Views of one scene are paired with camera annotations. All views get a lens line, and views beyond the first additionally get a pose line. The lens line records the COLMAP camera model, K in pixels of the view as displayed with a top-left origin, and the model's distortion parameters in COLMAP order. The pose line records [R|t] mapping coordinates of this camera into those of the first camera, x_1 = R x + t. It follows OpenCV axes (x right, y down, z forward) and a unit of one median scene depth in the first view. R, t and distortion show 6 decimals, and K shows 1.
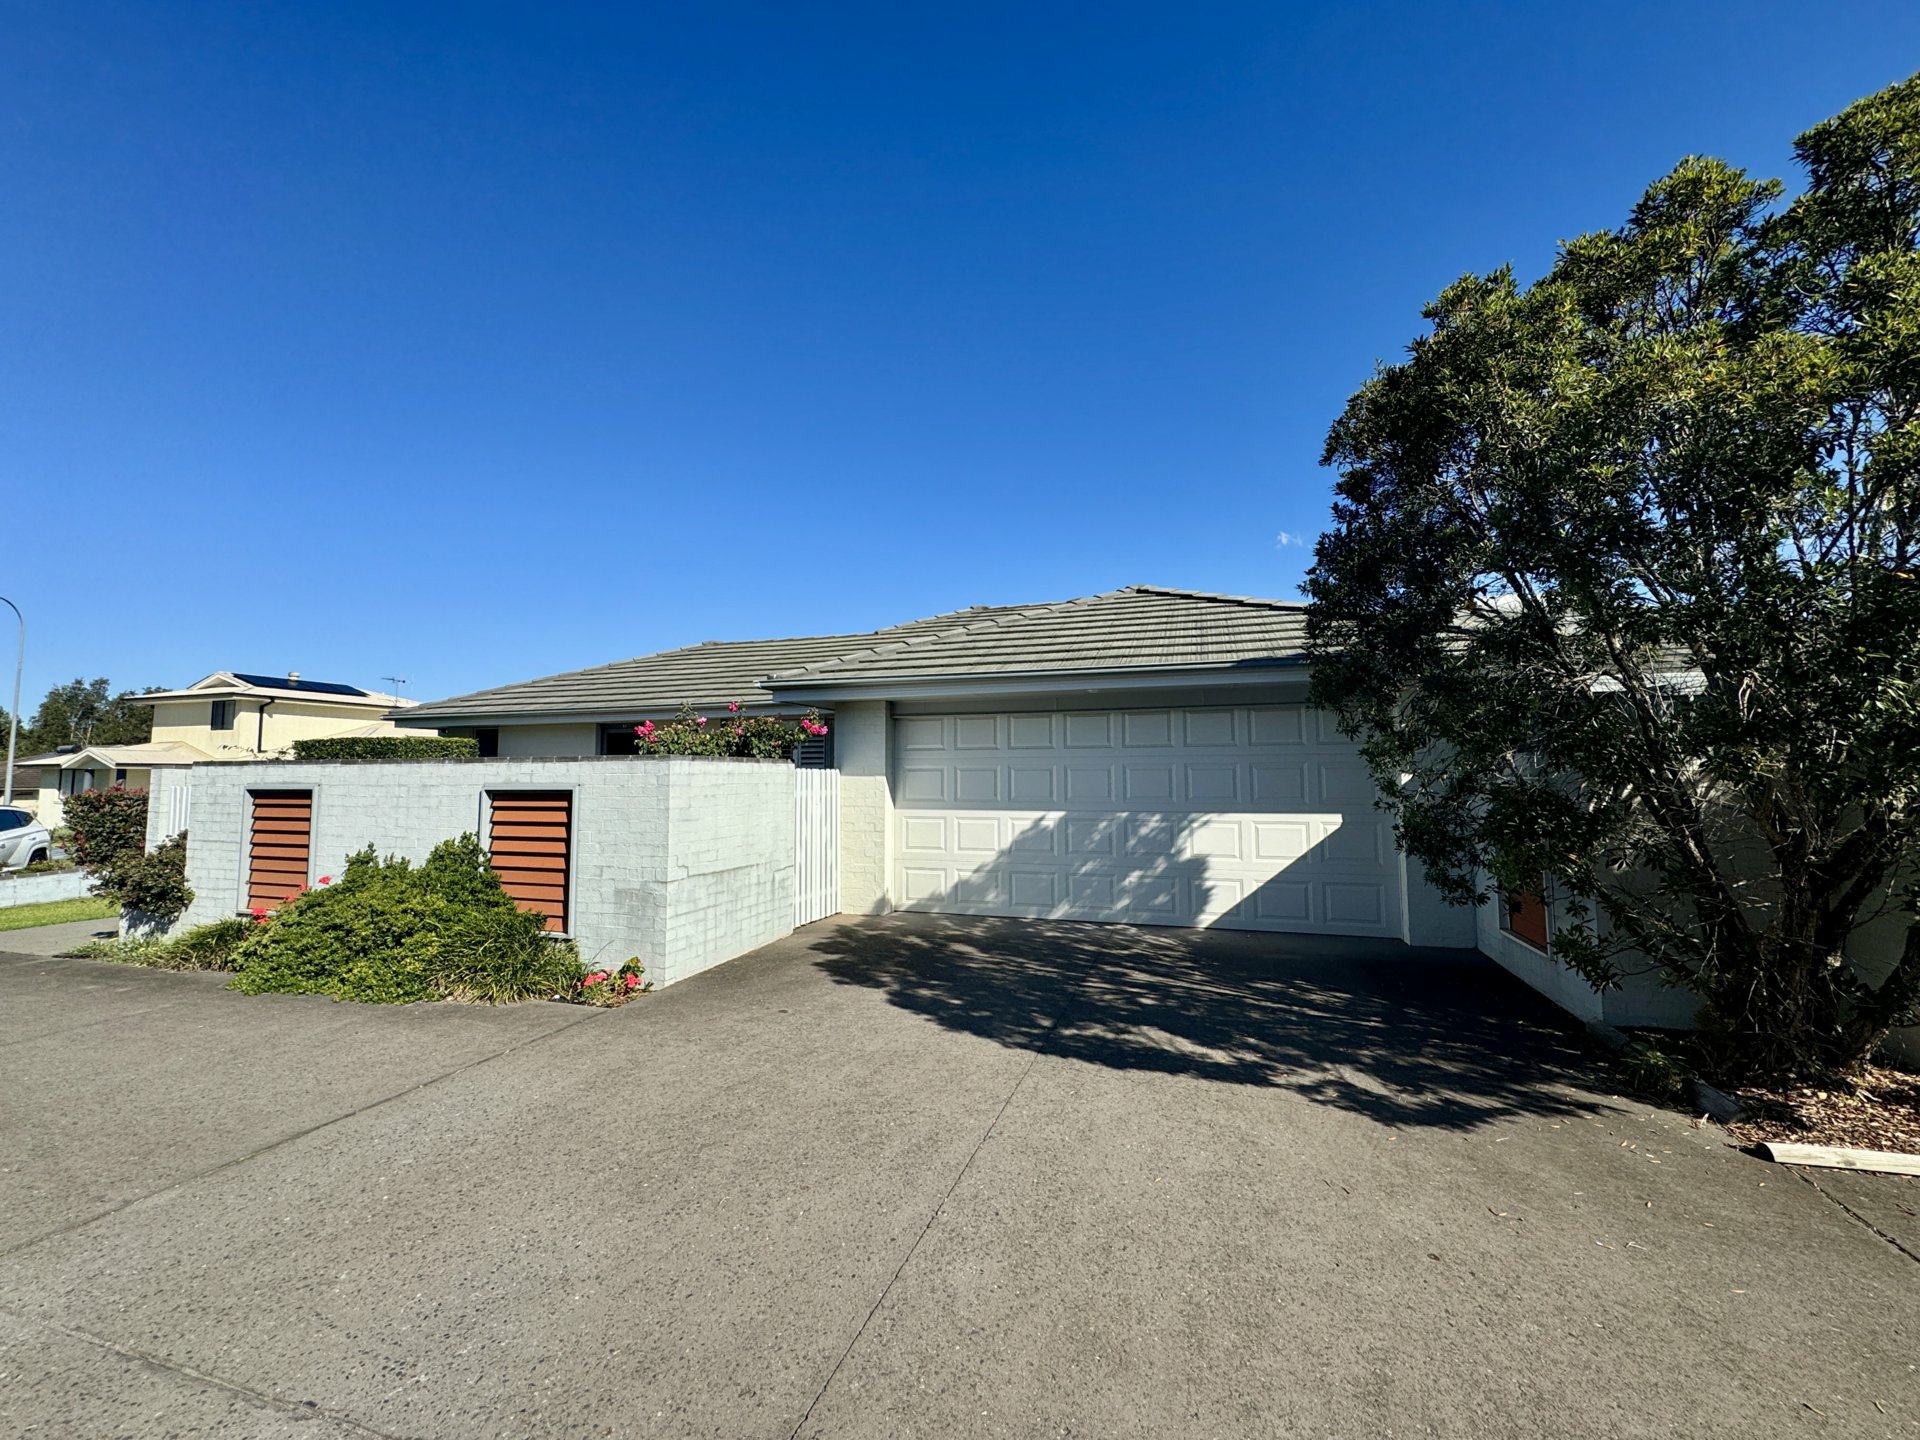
lens RADIAL K [[769.1, 0, 960.0], [0, 769.1, 720.0], [0, 0, 1]] dist [0.001380, 0.000058]
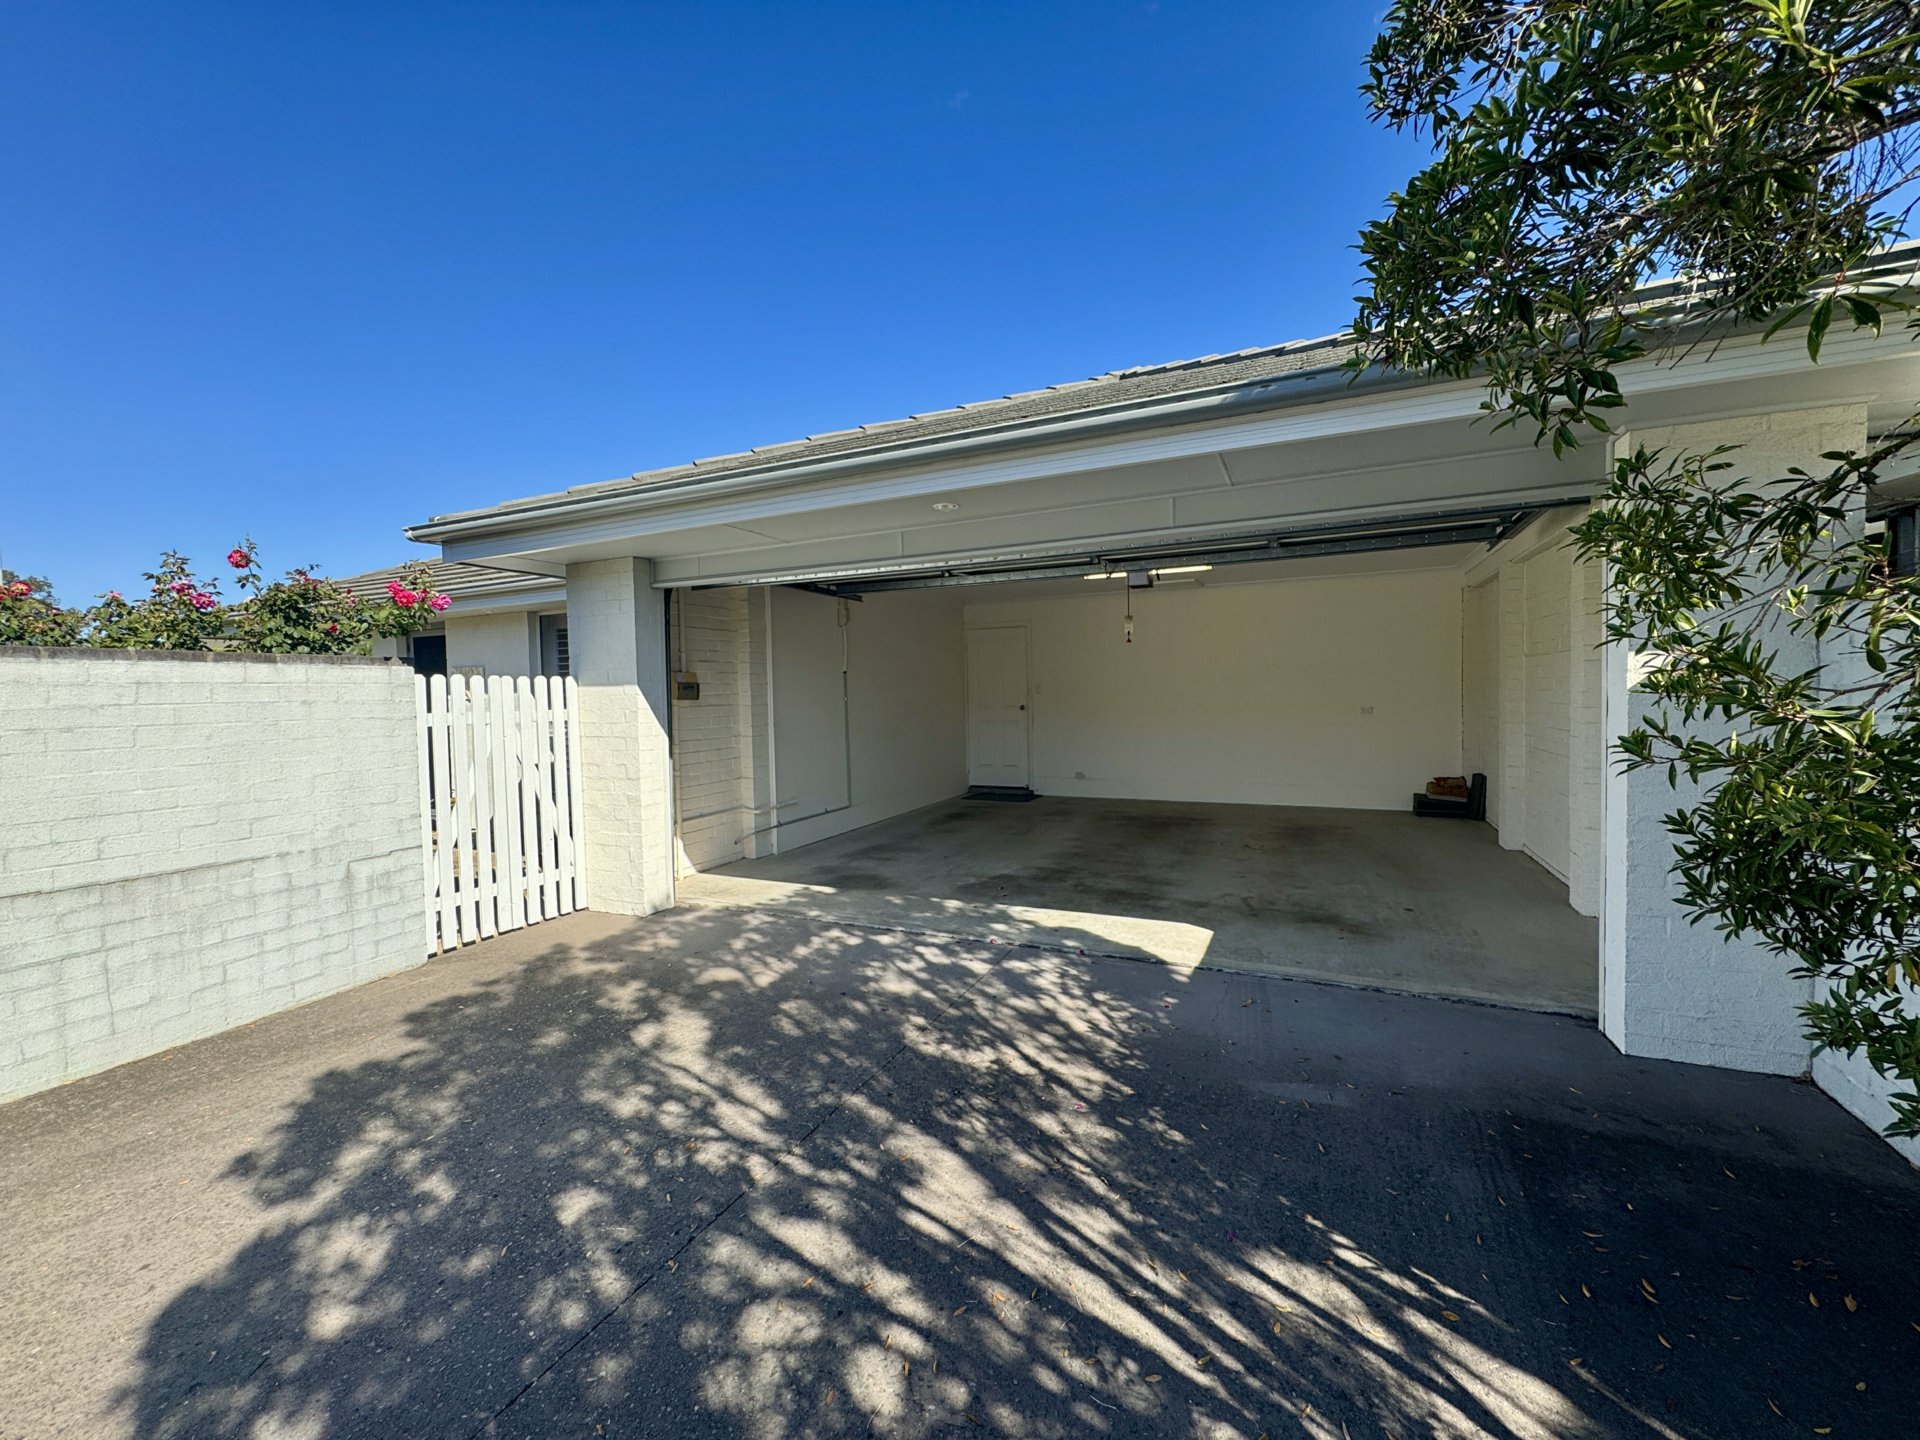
lens RADIAL K [[748.2, 0, 903.2], [0, 748.2, 718.8], [0, 0, 1]] dist [-0.000135, -0.000080]
pose [[0.988145, 0.009718, -0.153214, 0.262475], [0.007665, 0.993627, 0.112459, 0.044688], [0.153331, -0.112300, 0.981773, 0.632883]]
